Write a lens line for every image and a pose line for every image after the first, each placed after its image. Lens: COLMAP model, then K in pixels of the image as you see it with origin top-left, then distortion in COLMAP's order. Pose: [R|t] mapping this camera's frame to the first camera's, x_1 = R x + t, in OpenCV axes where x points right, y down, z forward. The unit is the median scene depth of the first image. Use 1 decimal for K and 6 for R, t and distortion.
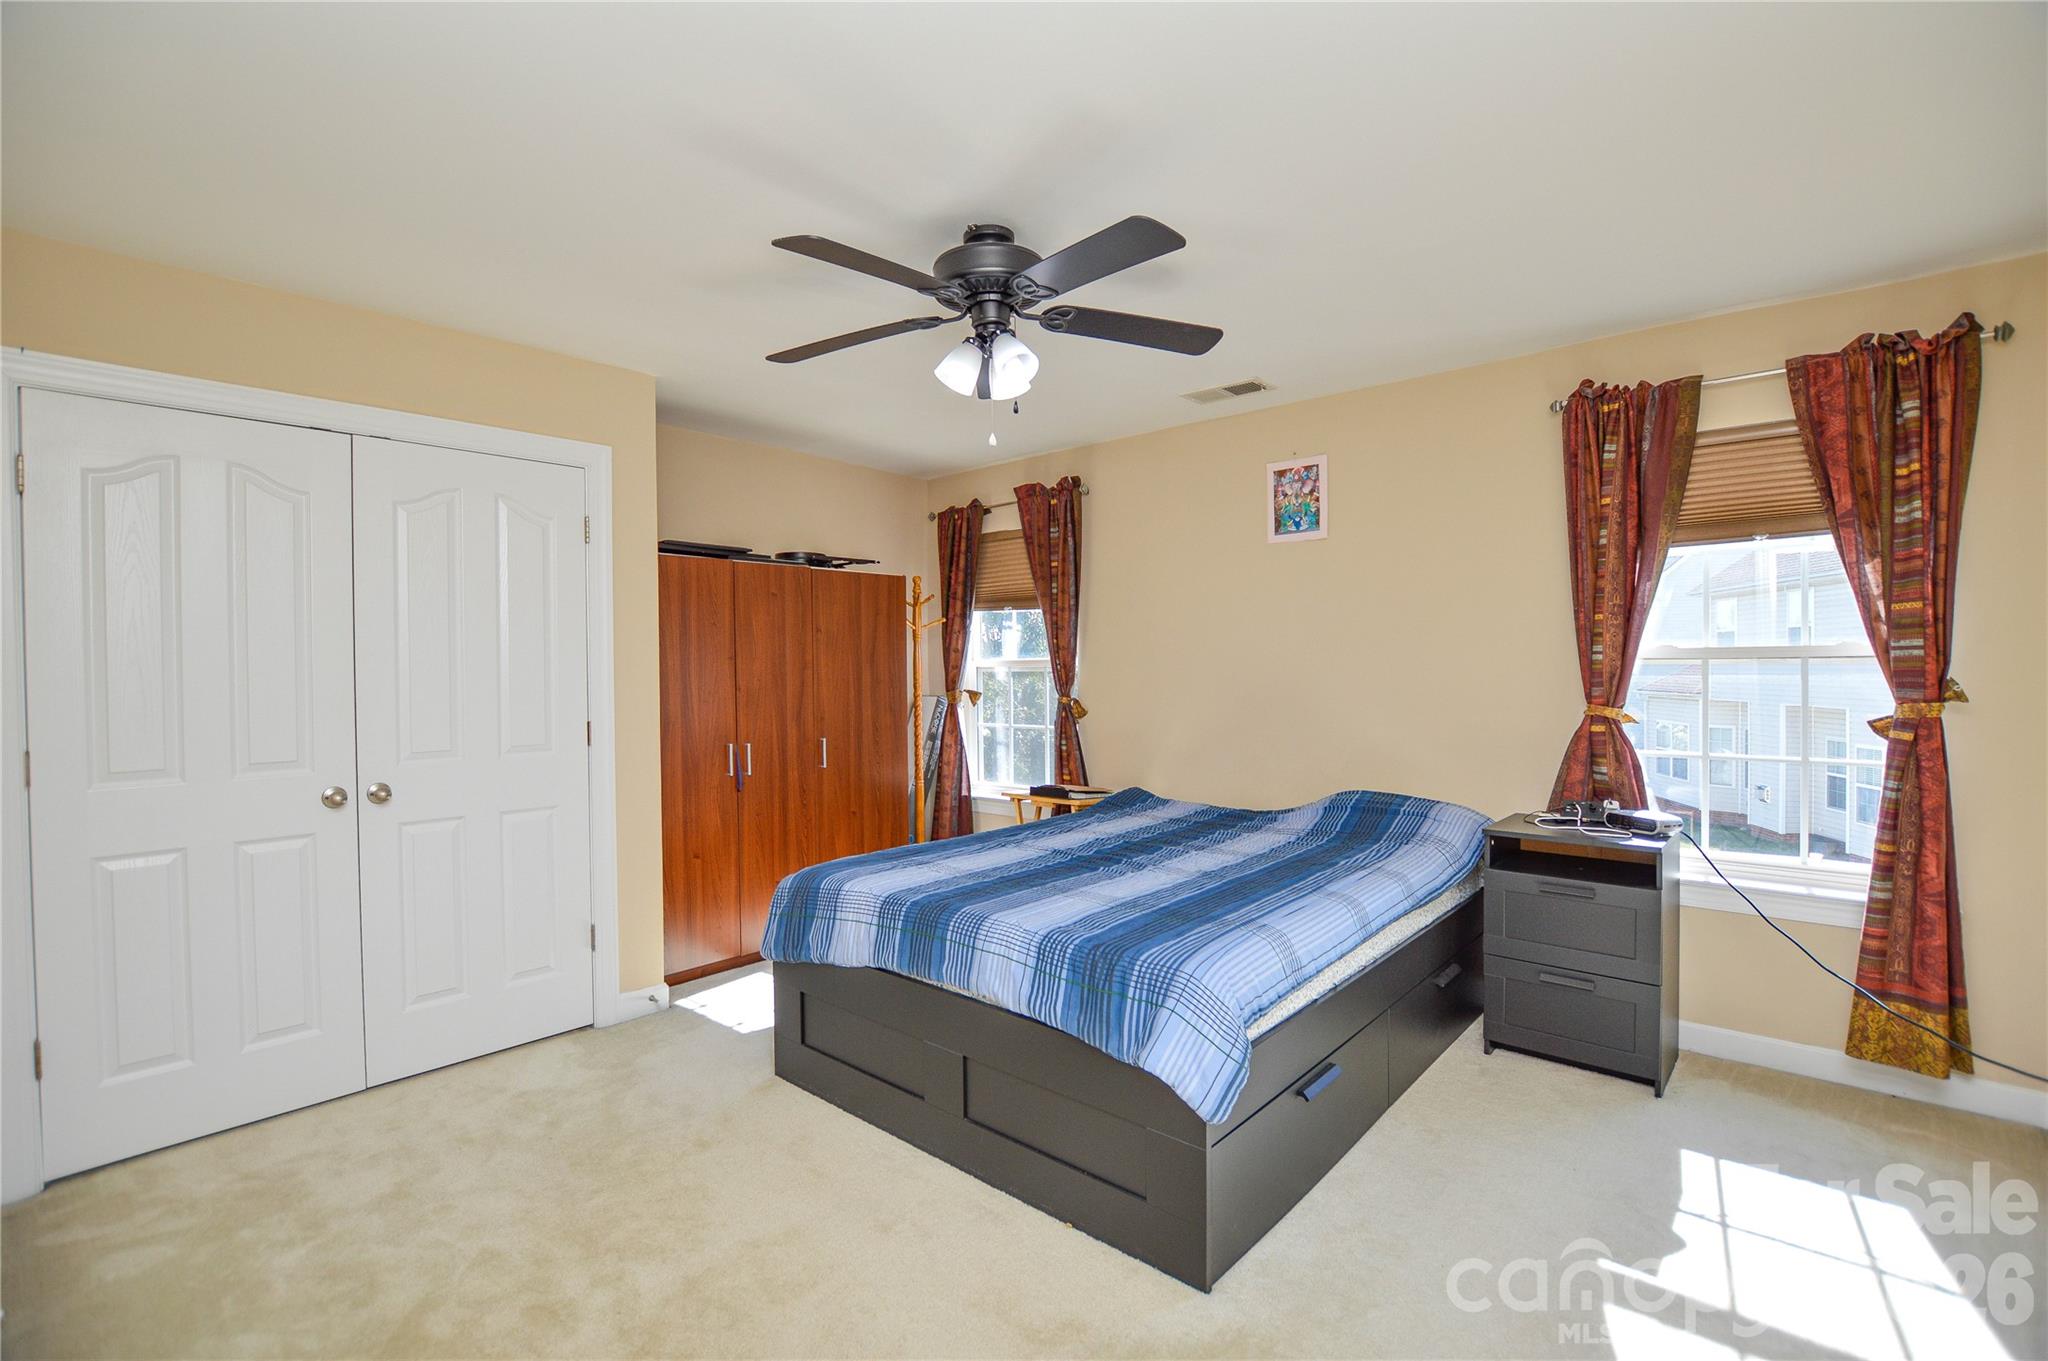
lens RADIAL K [[928.6, 0, 1024.0], [0, 928.6, 680.5], [0, 0, 1]] dist [-0.002676, -0.000579]
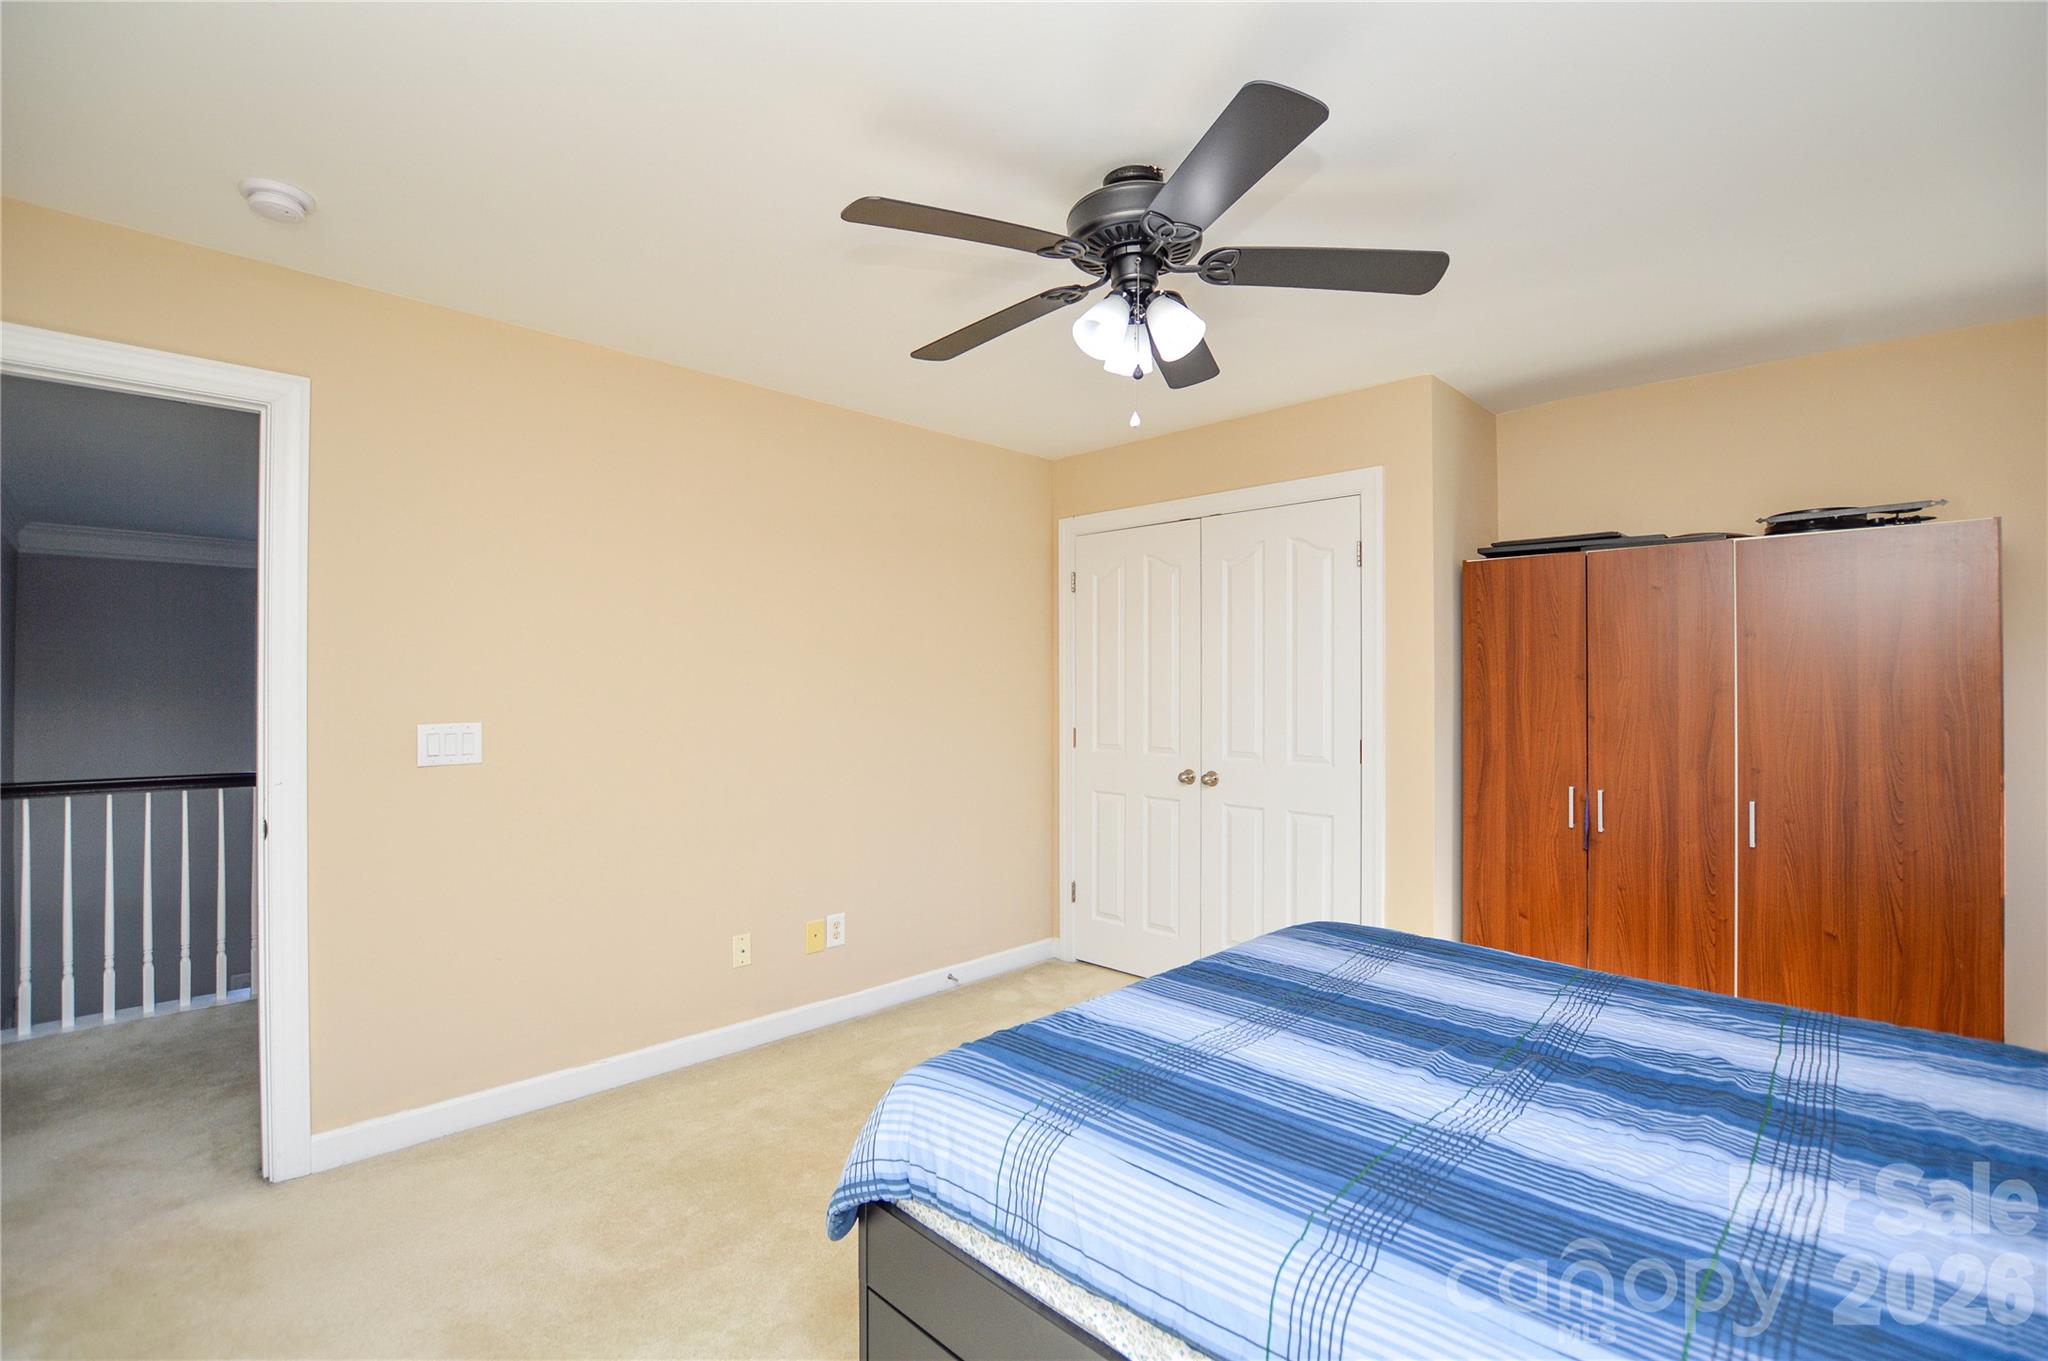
lens RADIAL K [[928.6, 0, 1024.0], [0, 928.6, 680.5], [0, 0, 1]] dist [-0.002676, -0.000579]
pose [[-0.042383, 0.002995, -0.999097, 0.659494], [-0.021307, 0.999765, 0.003901, -0.020061], [0.998874, 0.021453, -0.042309, 0.769778]]
